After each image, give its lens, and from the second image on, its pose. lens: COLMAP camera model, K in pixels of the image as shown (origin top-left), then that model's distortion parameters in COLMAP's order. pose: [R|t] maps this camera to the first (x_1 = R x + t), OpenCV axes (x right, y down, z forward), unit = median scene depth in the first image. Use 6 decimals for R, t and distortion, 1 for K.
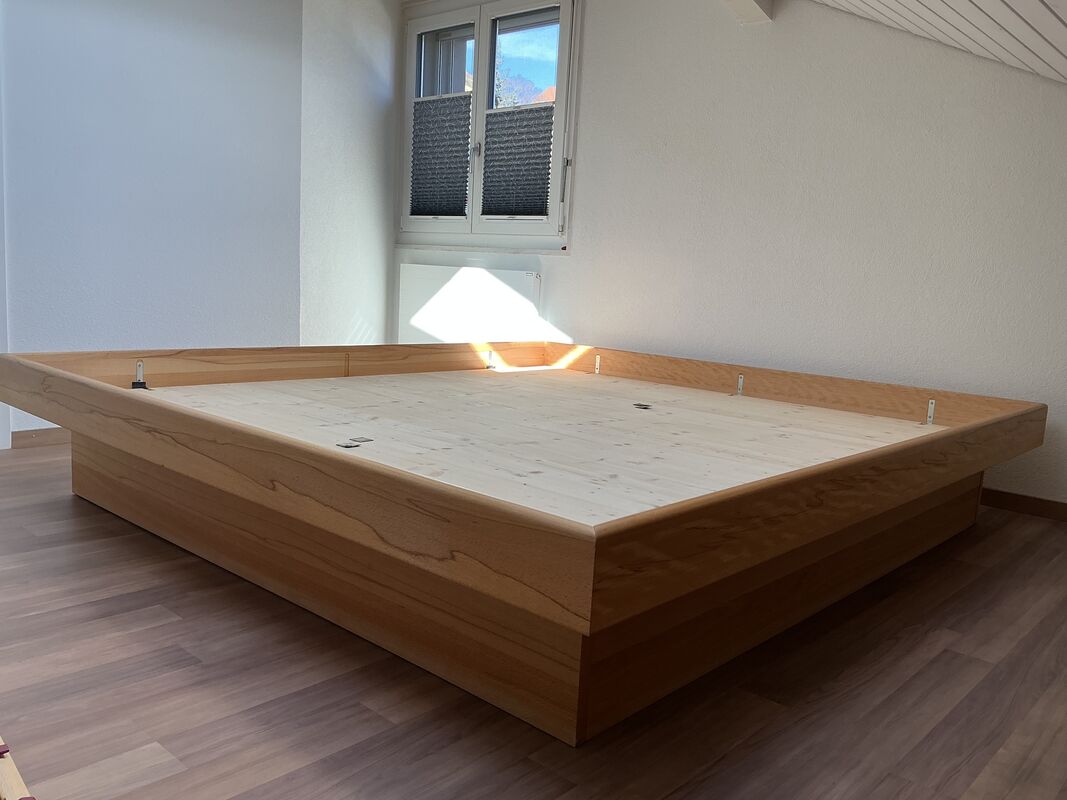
lens RADIAL K [[893.0, 0, 533.5], [0, 893.0, 400.0], [0, 0, 1]] dist [0.139650, -0.280446]
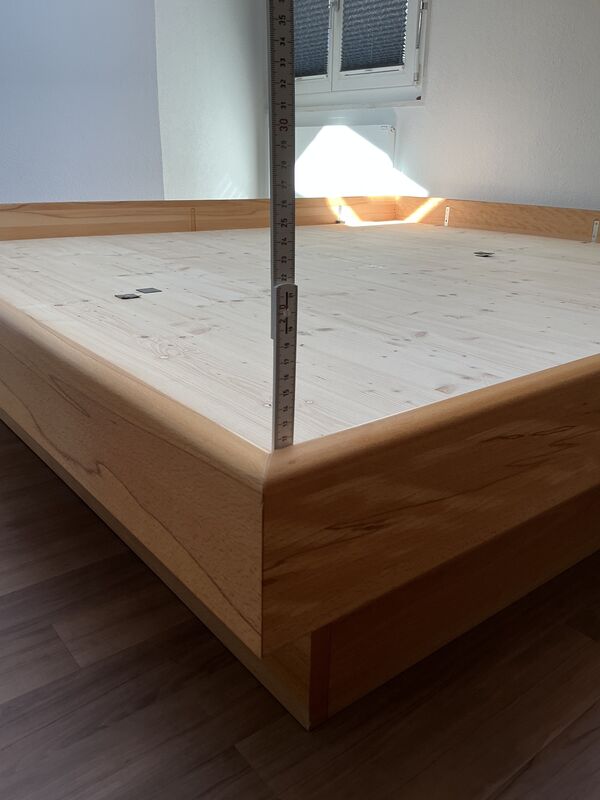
lens RADIAL K [[669.6, 0, 300.0], [0, 669.6, 400.0], [0, 0, 1]] dist [0.139650, -0.280446]
pose [[0.985302, 0.021247, -0.169494, 0.063076], [0.012578, 0.980516, 0.196036, 0.017096], [0.170356, -0.195286, 0.965837, 0.282239]]
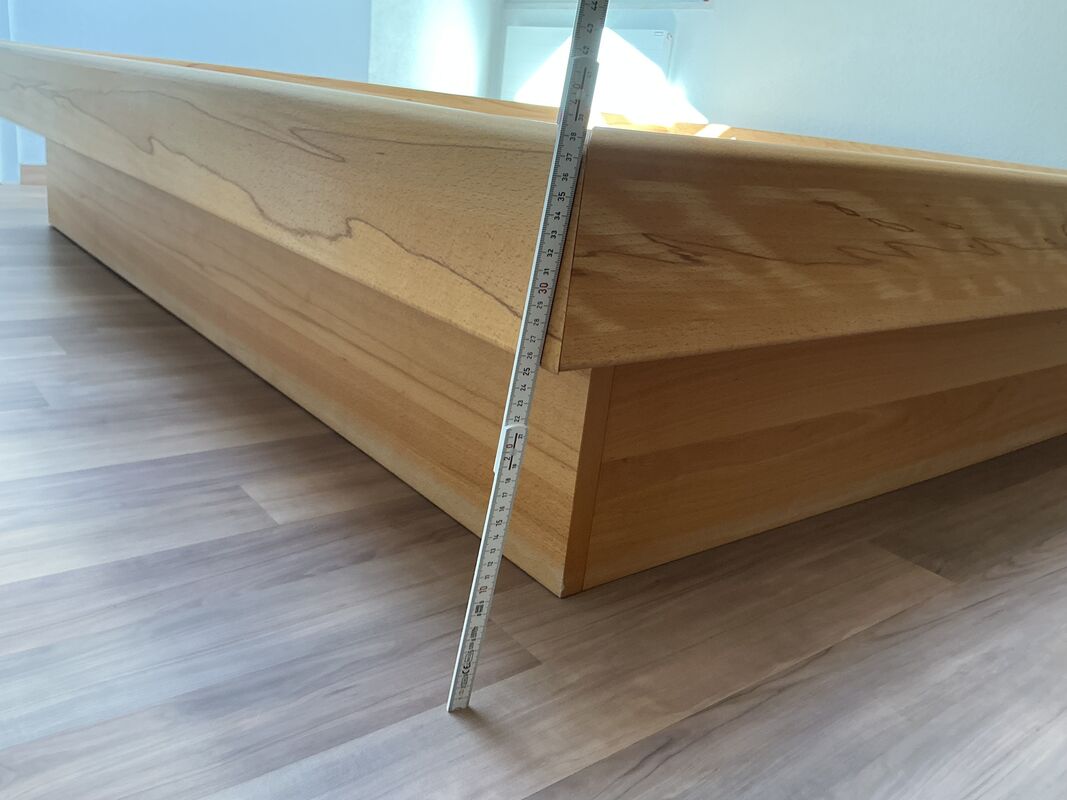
lens RADIAL K [[893.0, 0, 533.5], [0, 893.0, 400.0], [0, 0, 1]] dist [0.139650, -0.280446]
pose [[0.985185, 0.101486, -0.138246, 0.048980], [-0.078027, 0.983095, 0.165639, 0.086634], [0.152719, -0.152398, 0.976449, 0.238519]]
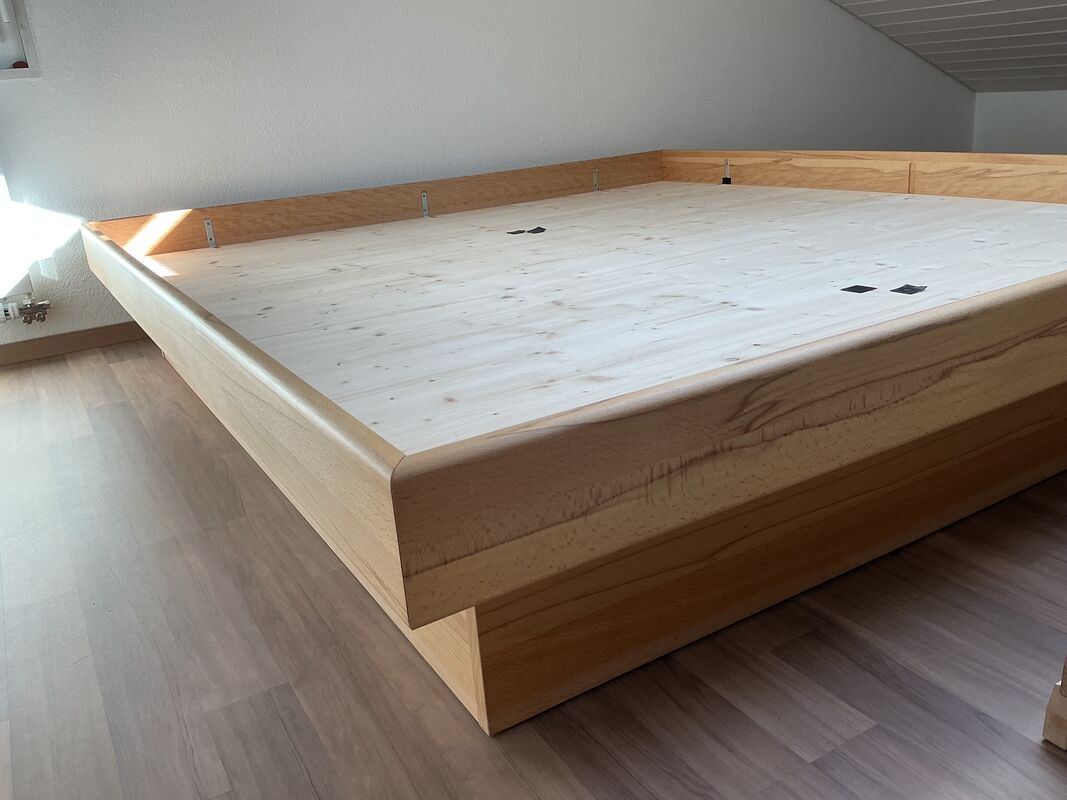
lens RADIAL K [[893.0, 0, 533.5], [0, 893.0, 400.0], [0, 0, 1]] dist [0.139650, -0.280446]
pose [[0.281685, -0.391830, 0.875855, -0.743939], [0.223809, 0.914470, 0.337126, -0.148505], [-0.933040, 0.101061, 0.345288, 0.827146]]
